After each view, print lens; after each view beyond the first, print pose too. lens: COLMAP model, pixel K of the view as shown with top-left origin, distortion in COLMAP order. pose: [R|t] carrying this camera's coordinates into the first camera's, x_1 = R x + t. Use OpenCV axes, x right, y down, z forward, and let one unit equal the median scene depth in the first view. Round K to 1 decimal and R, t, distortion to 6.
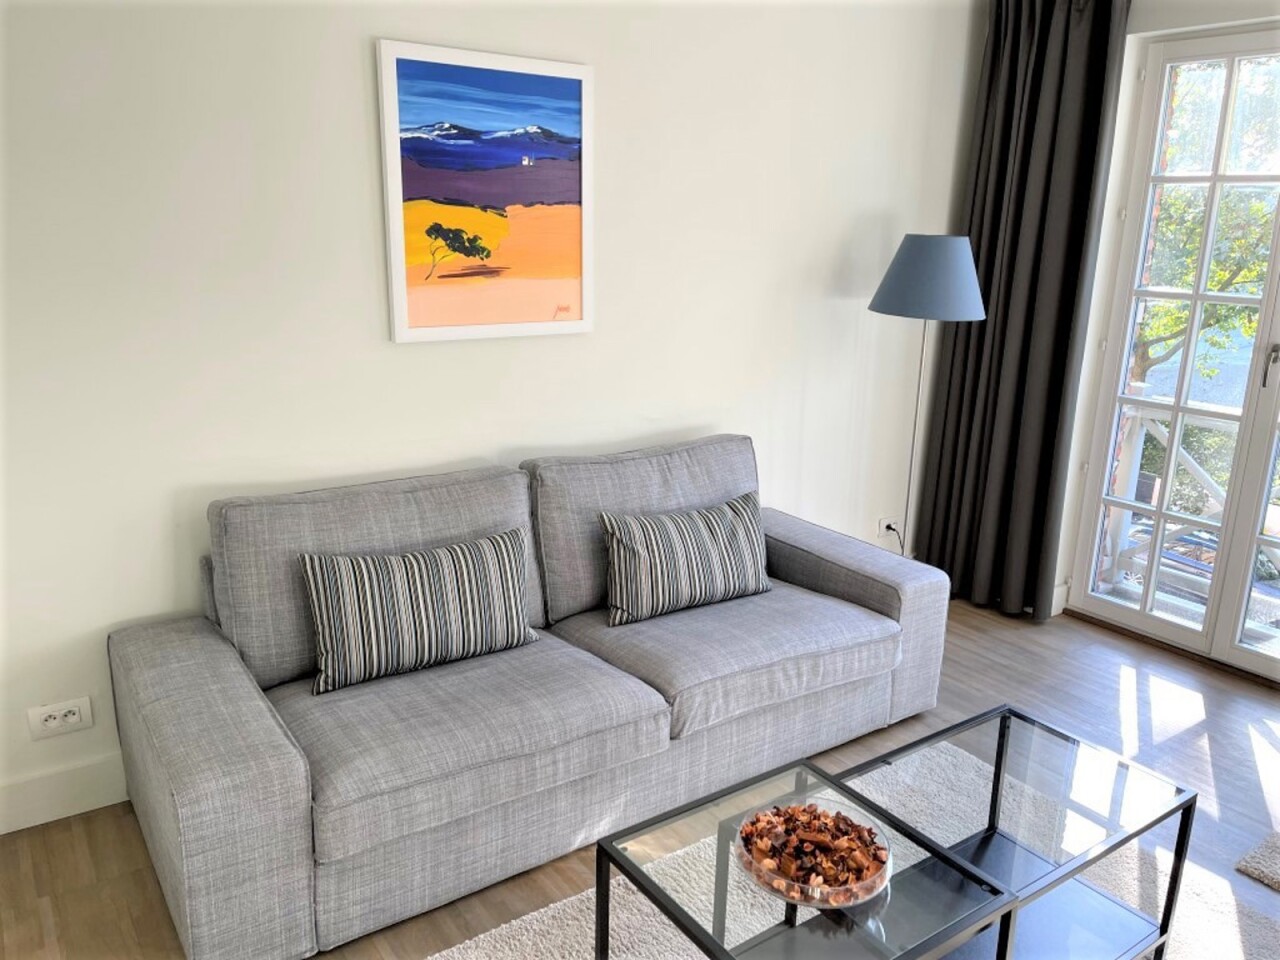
lens RADIAL K [[969.7, 0, 645.9], [0, 969.7, 474.6], [0, 0, 1]] dist [0.055410, -0.071119]
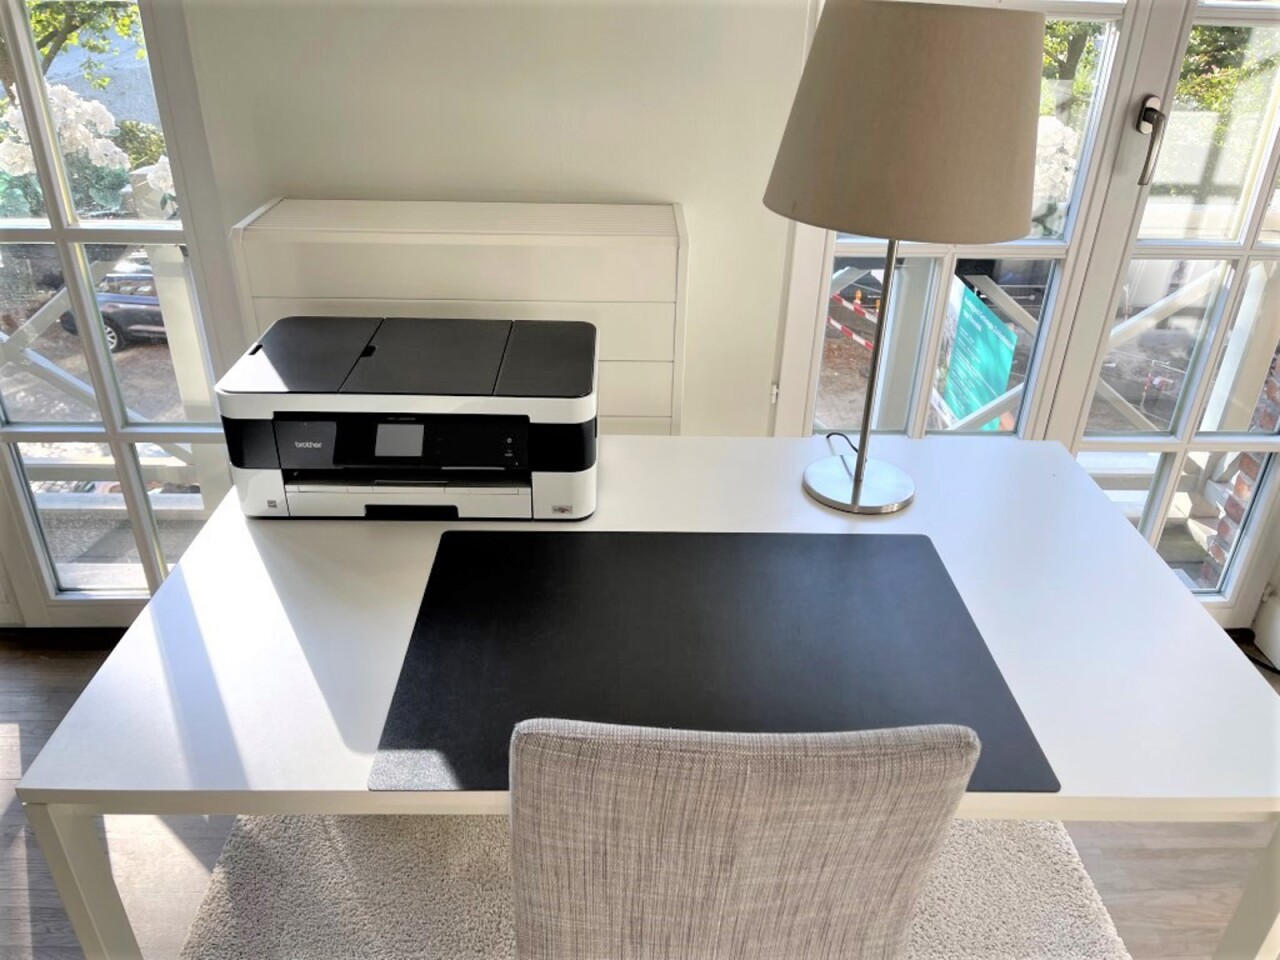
lens RADIAL K [[969.7, 0, 641.8], [0, 969.7, 479.9], [0, 0, 1]] dist [0.055410, -0.071119]
pose [[0.560371, -0.412369, 0.718287, 0.443942], [0.197323, 0.908741, 0.367768, -0.050541], [-0.804393, -0.064352, 0.590602, 0.394905]]
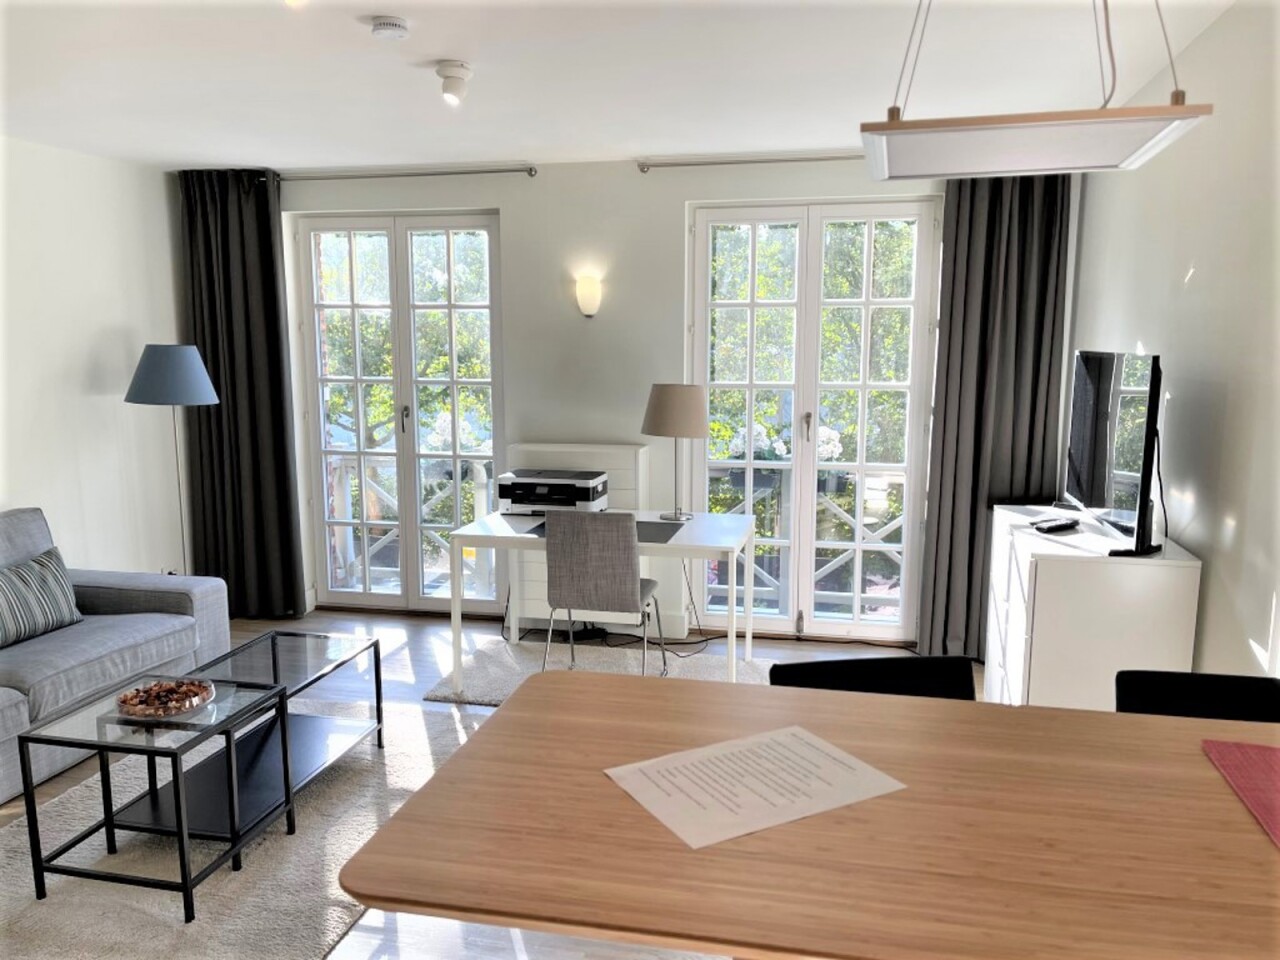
lens RADIAL K [[969.7, 0, 652.1], [0, 969.7, 486.1], [0, 0, 1]] dist [0.055410, -0.071119]
pose [[0.734260, -0.125918, 0.667088, -0.157914], [0.184816, 0.982609, -0.017951, 0.105070], [-0.653226, 0.136470, 0.744762, -0.467210]]
